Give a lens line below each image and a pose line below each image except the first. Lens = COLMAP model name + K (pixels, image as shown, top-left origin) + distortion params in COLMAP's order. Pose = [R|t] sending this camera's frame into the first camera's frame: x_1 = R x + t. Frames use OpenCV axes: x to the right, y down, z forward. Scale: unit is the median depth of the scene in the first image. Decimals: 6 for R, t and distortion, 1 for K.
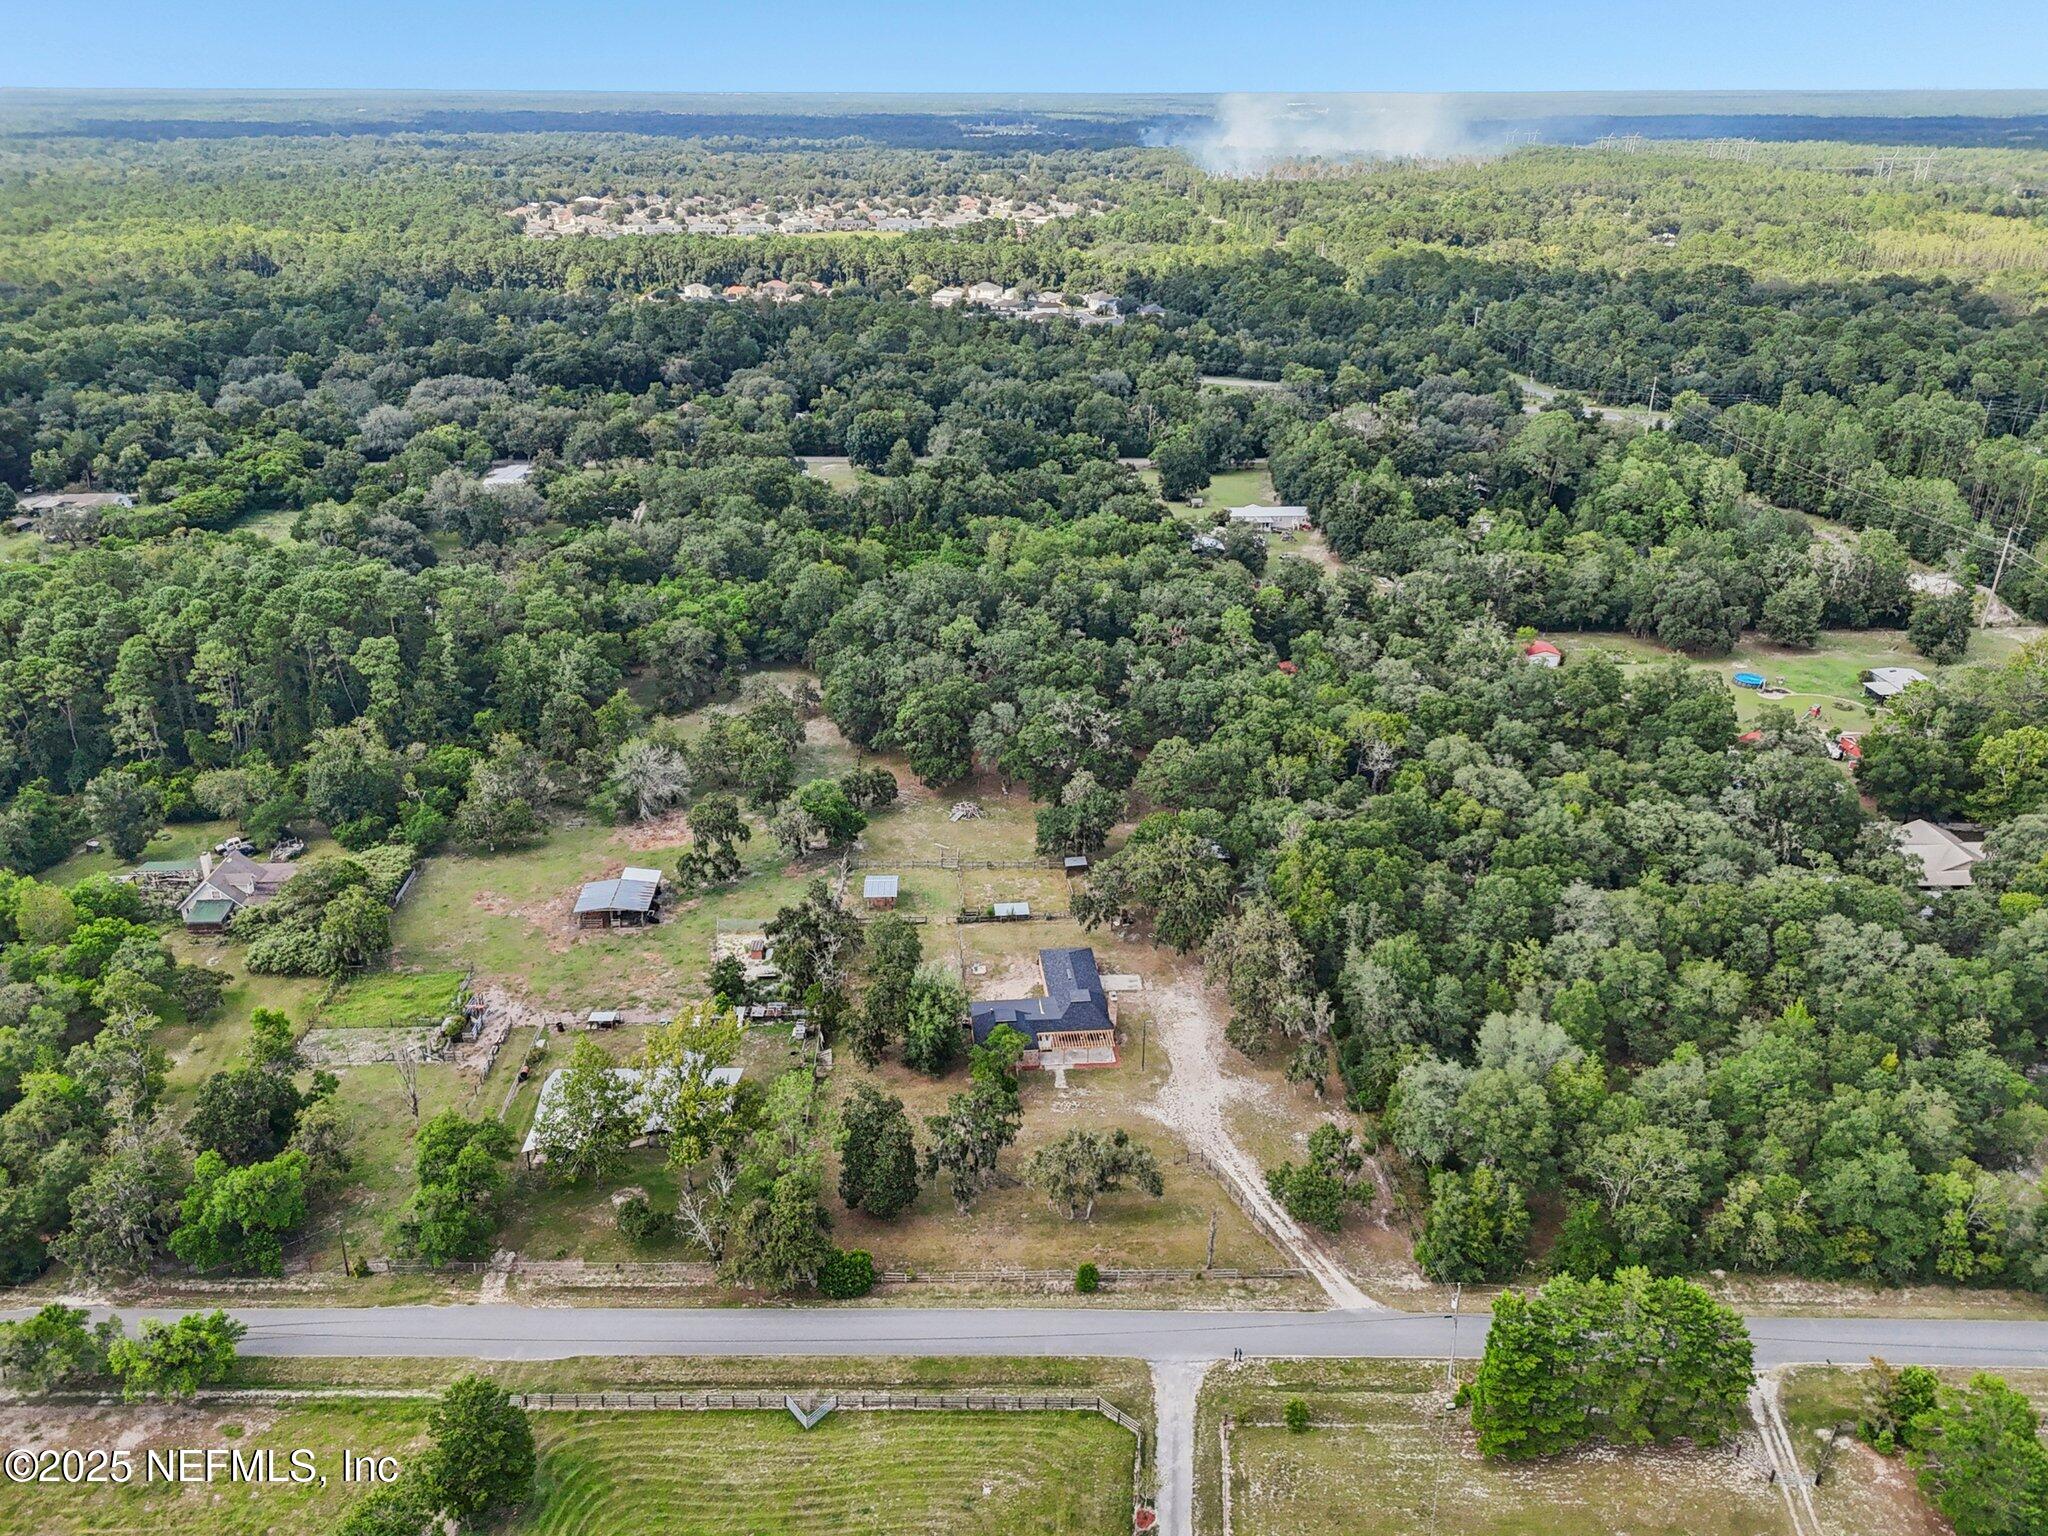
lens RADIAL K [[1517.9, 0, 1014.3], [0, 1517.9, 768.0], [0, 0, 1]] dist [0.062057, -0.053318]
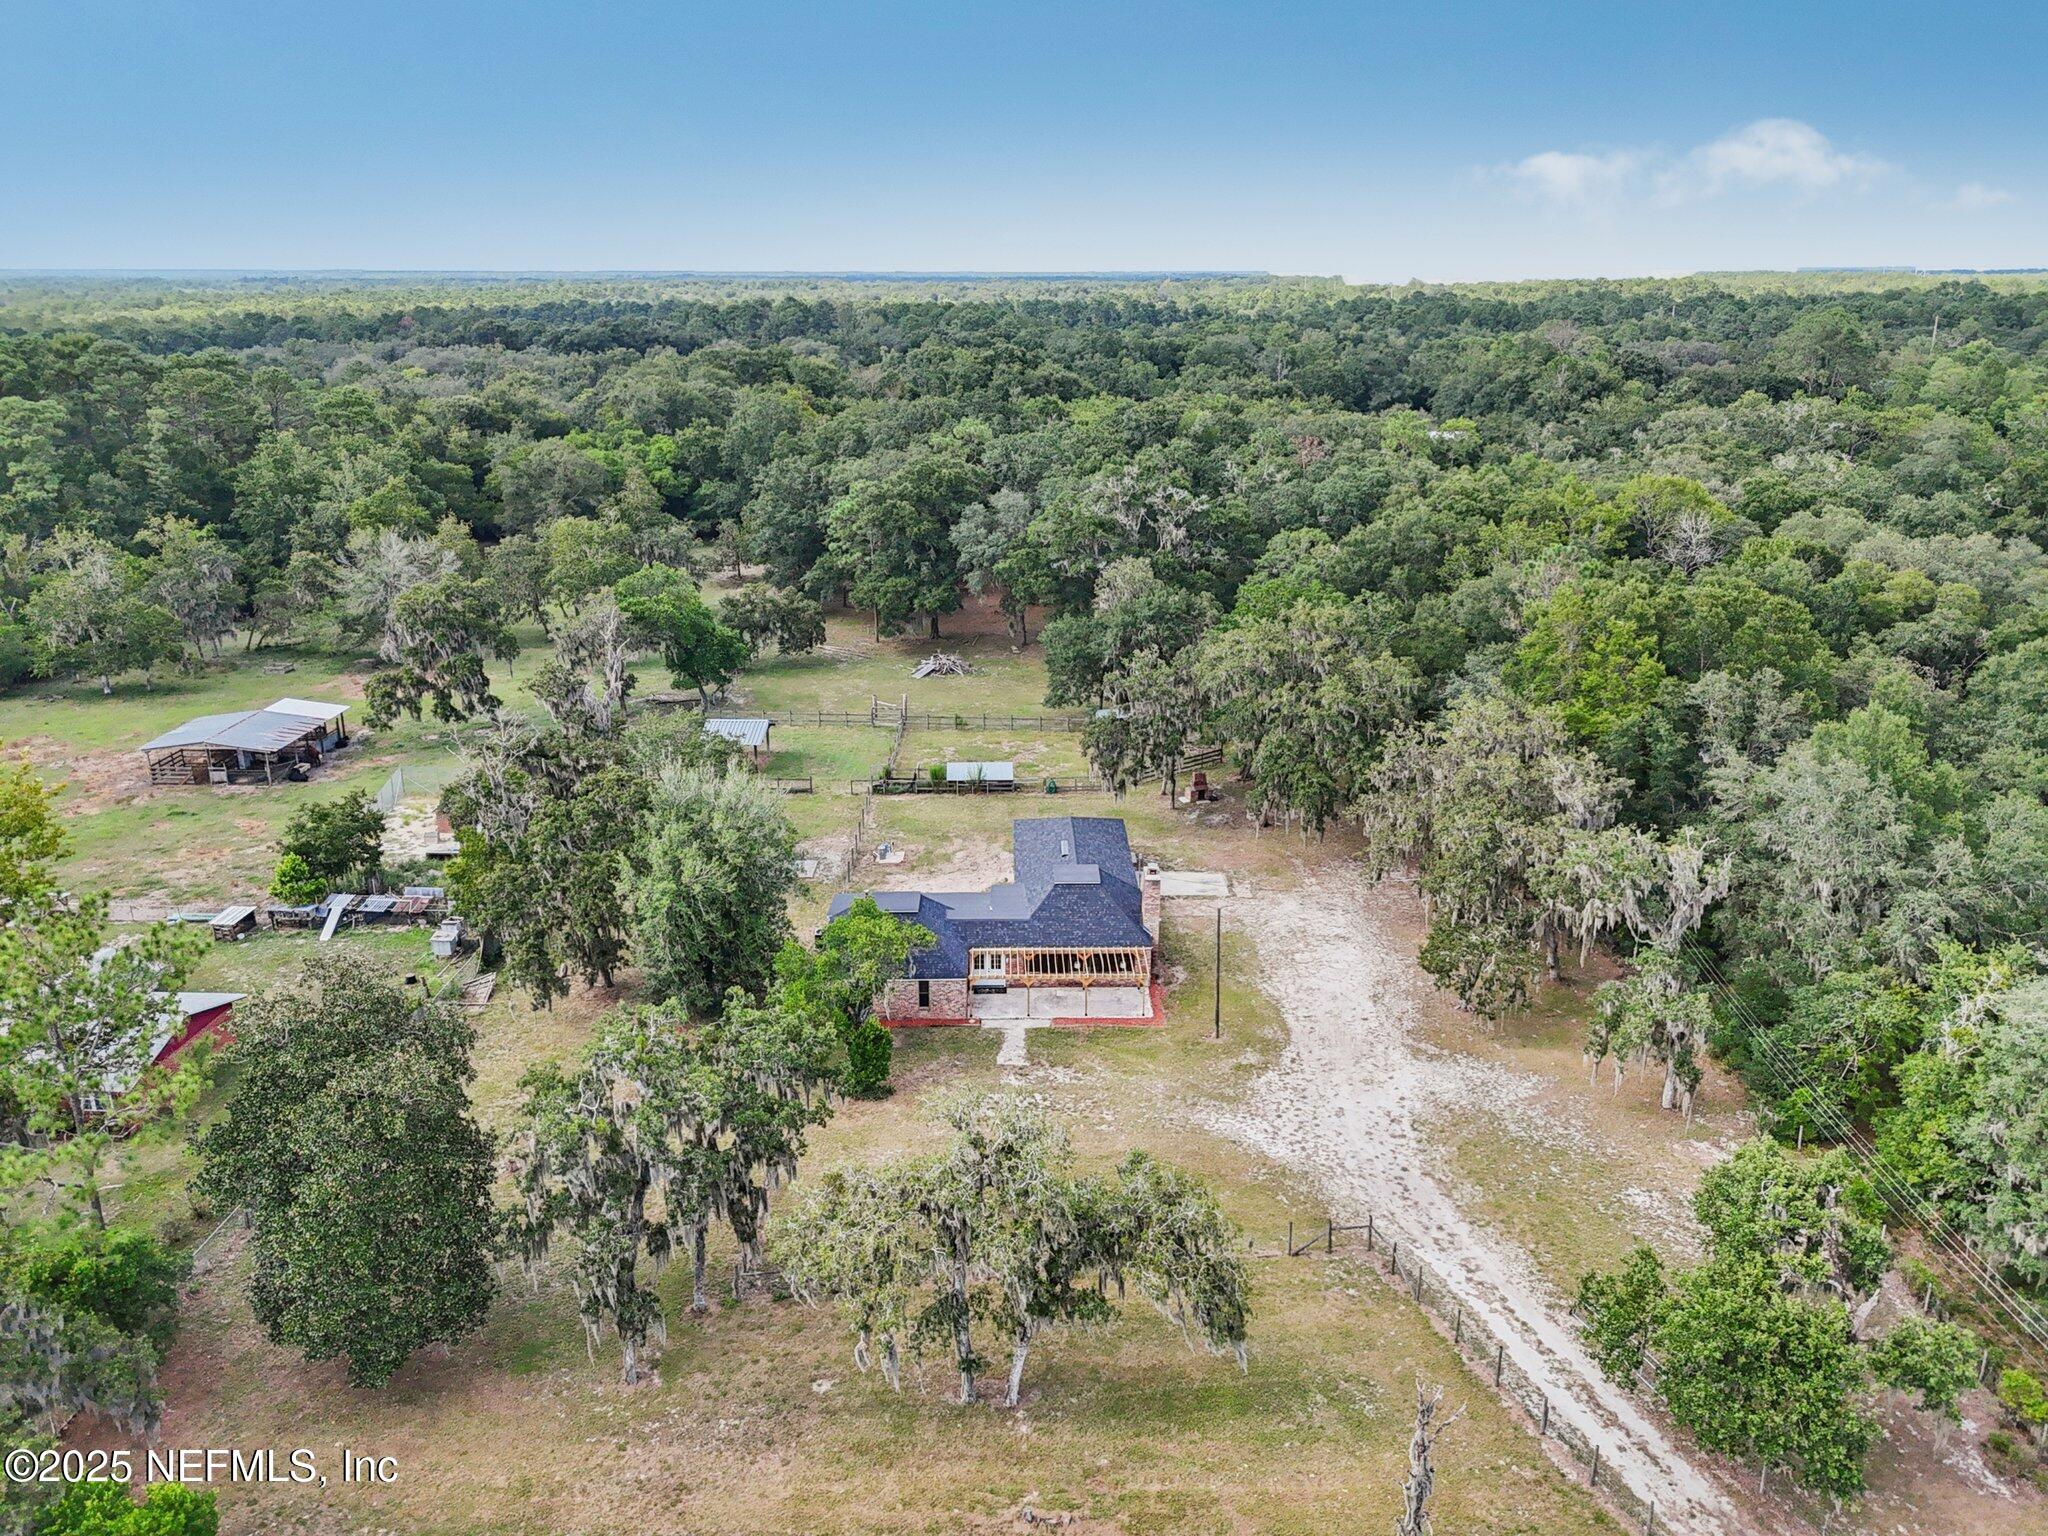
lens RADIAL K [[1502.8, 0, 1027.4], [0, 1502.8, 776.9], [0, 0, 1]] dist [0.065160, -0.055211]
pose [[0.996601, 0.012683, -0.081400, 0.057427], [-0.020667, 0.994971, -0.098006, 0.148826], [0.079748, 0.099355, 0.991851, 0.511459]]
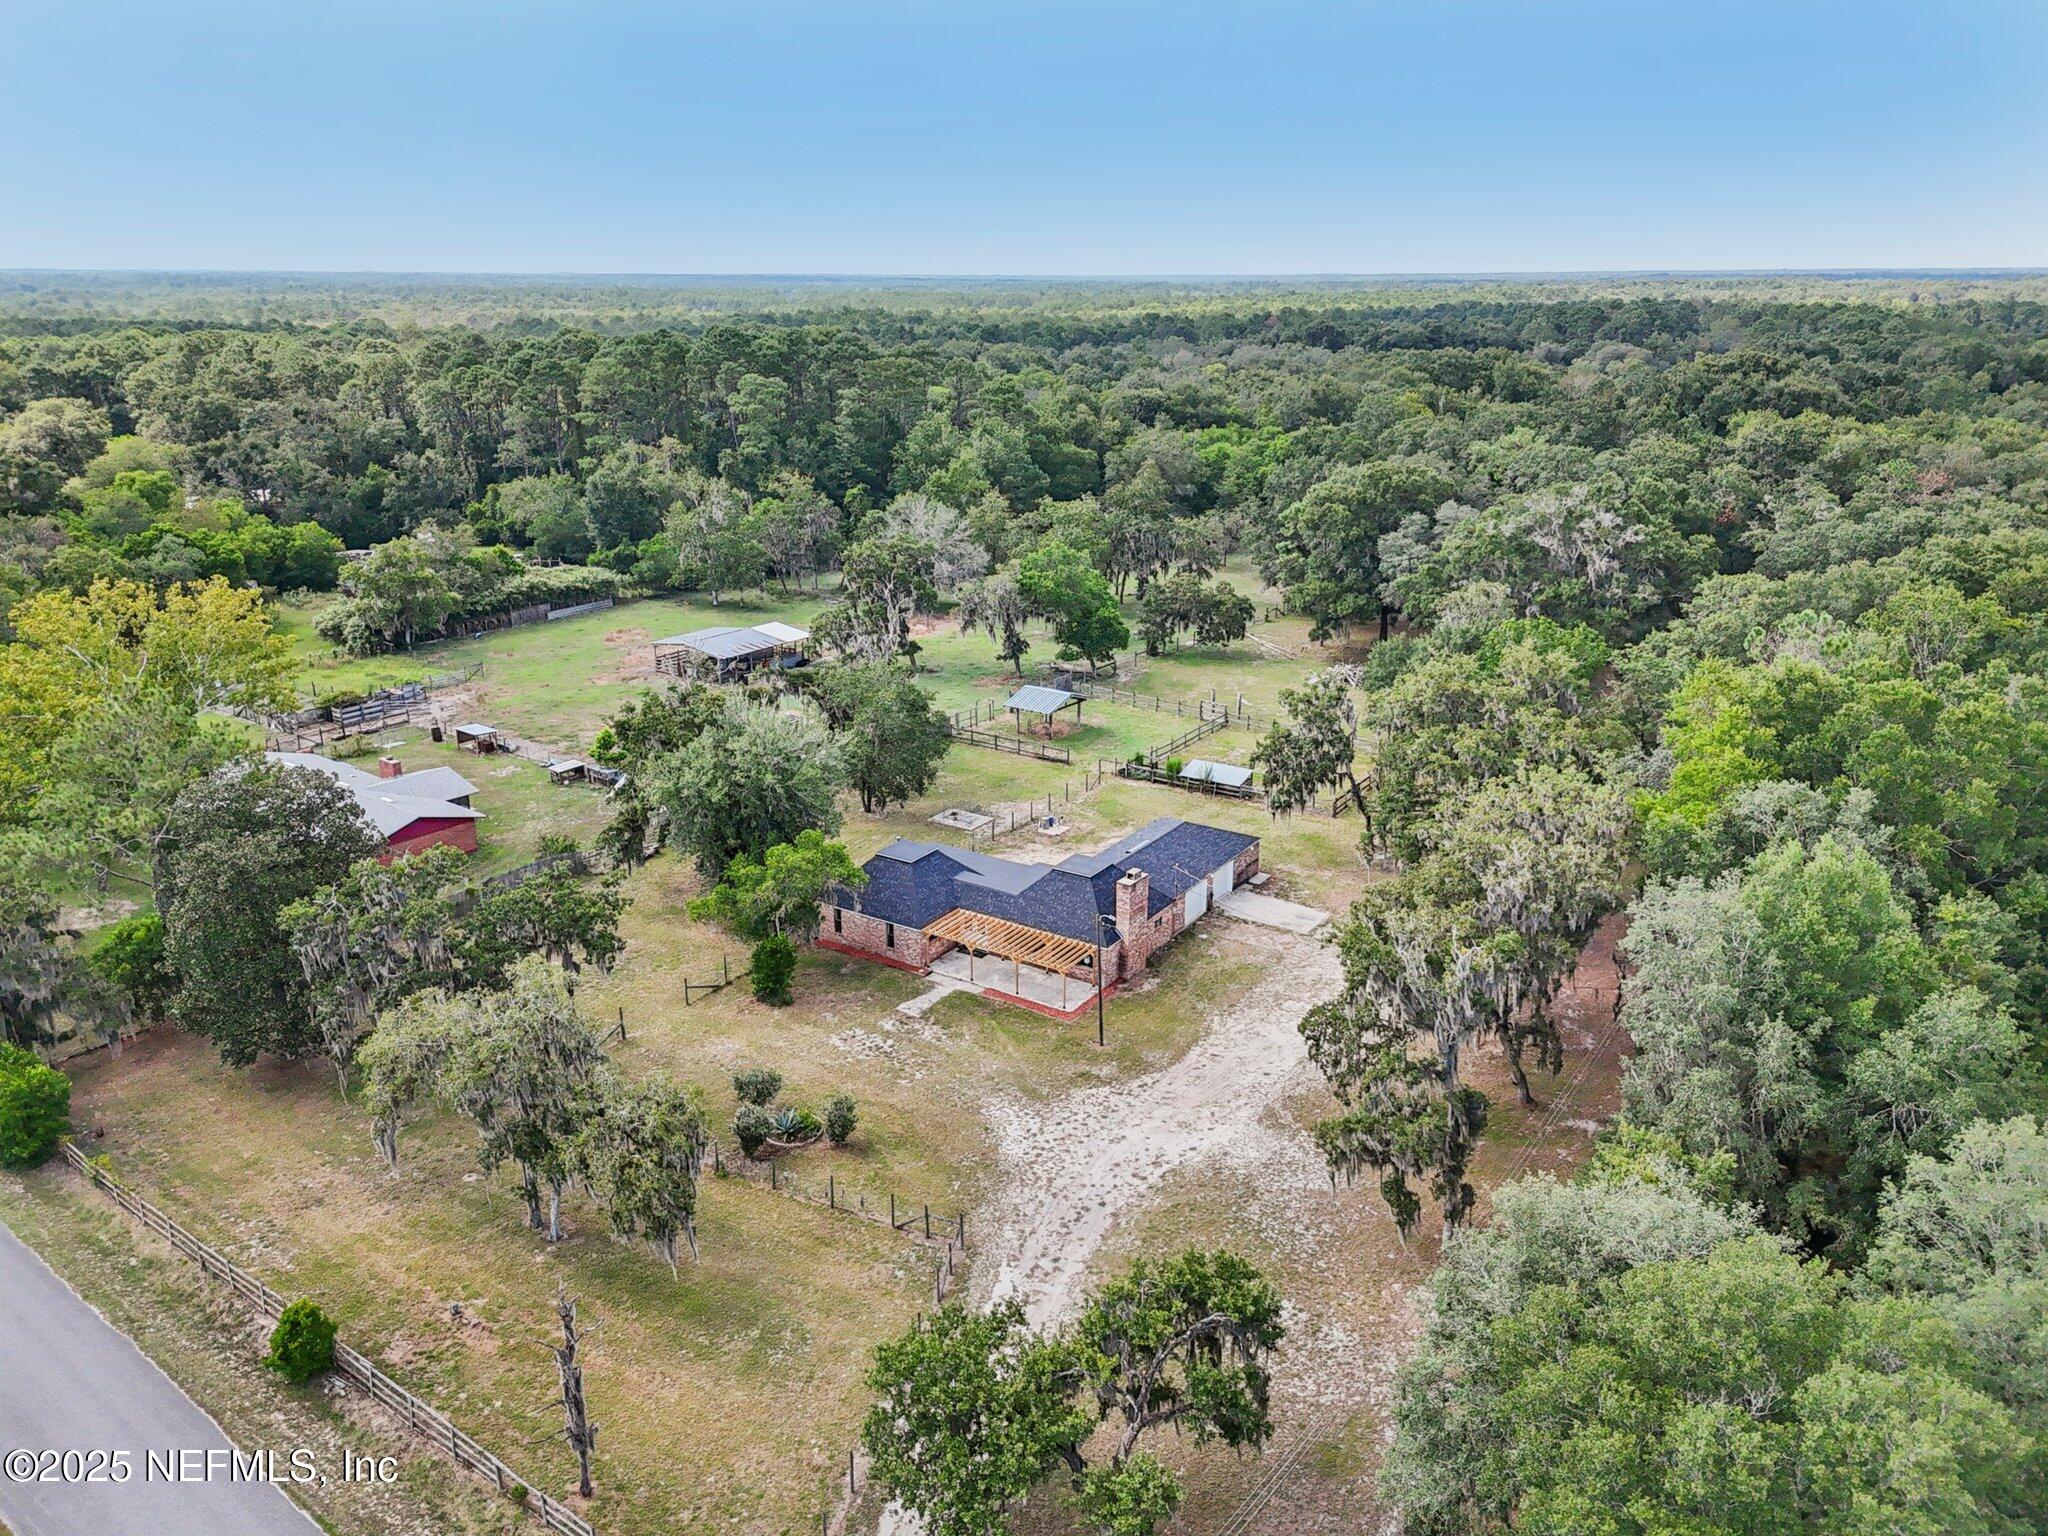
lens RADIAL K [[1498.3, 0, 1031.3], [0, 1498.3, 769.3], [0, 0, 1]] dist [0.085562, -0.076000]
pose [[0.781165, 0.183268, -0.596820, 0.262467], [-0.246430, 0.968837, -0.025043, 0.123939], [0.573632, 0.166637, 0.801984, 0.569864]]
